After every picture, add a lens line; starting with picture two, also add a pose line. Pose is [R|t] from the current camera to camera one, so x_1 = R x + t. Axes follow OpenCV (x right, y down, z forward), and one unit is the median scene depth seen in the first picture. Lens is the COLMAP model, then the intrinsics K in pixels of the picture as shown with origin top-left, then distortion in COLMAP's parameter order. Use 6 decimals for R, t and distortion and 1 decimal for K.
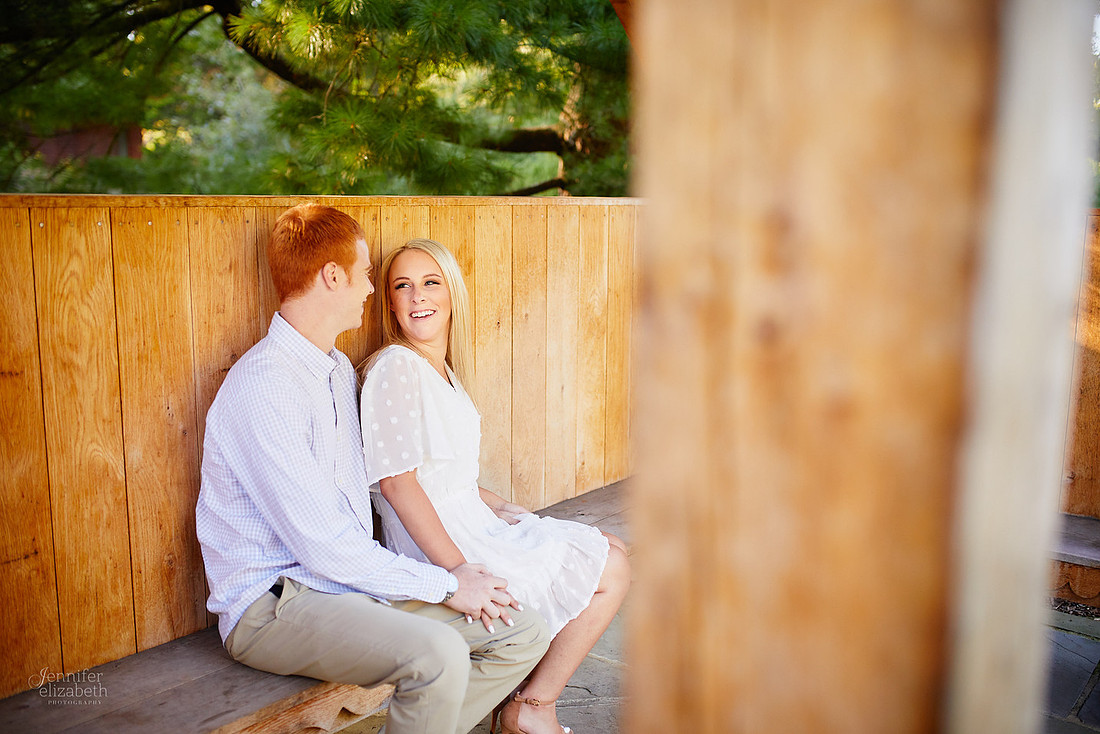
lens RADIAL K [[1133.0, 0, 546.7], [0, 1133.0, 364.1], [0, 0, 1]] dist [-0.022542, 0.007573]
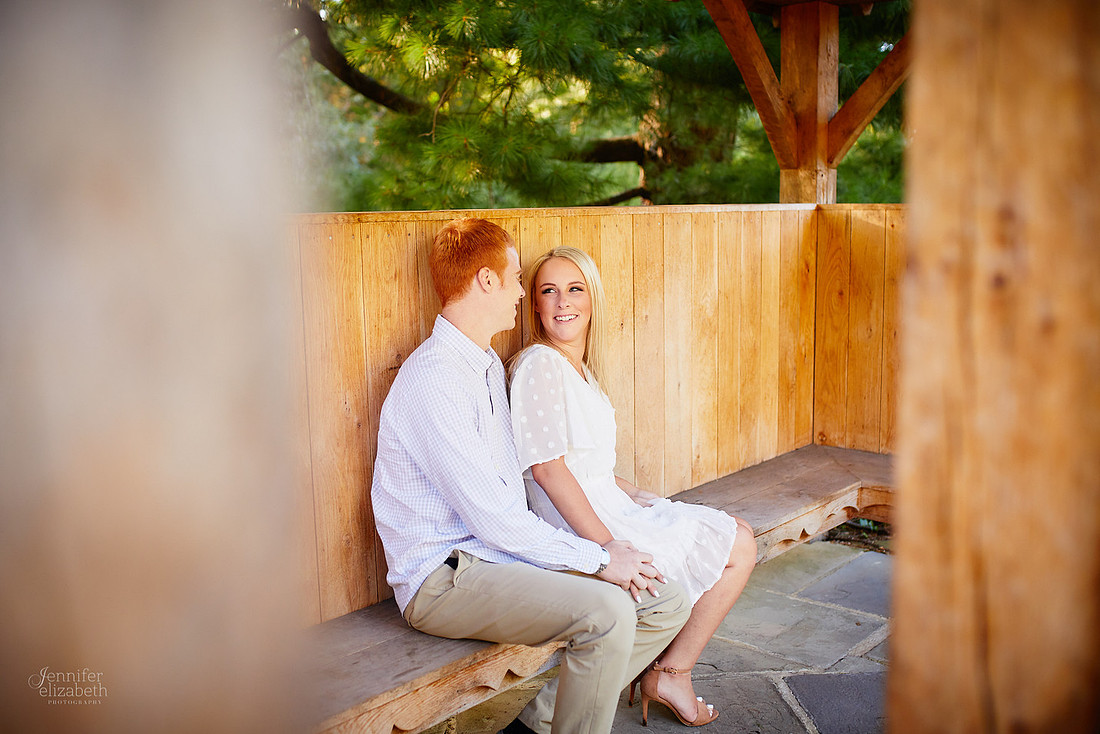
lens RADIAL K [[1177.5, 0, 553.6], [0, 1177.5, 377.9], [0, 0, 1]] dist [0.010495, -0.000303]
pose [[0.998909, -0.019385, -0.042481, -0.072954], [0.019284, 0.999810, -0.002778, 0.019437], [0.042527, 0.001956, 0.999093, -0.138567]]
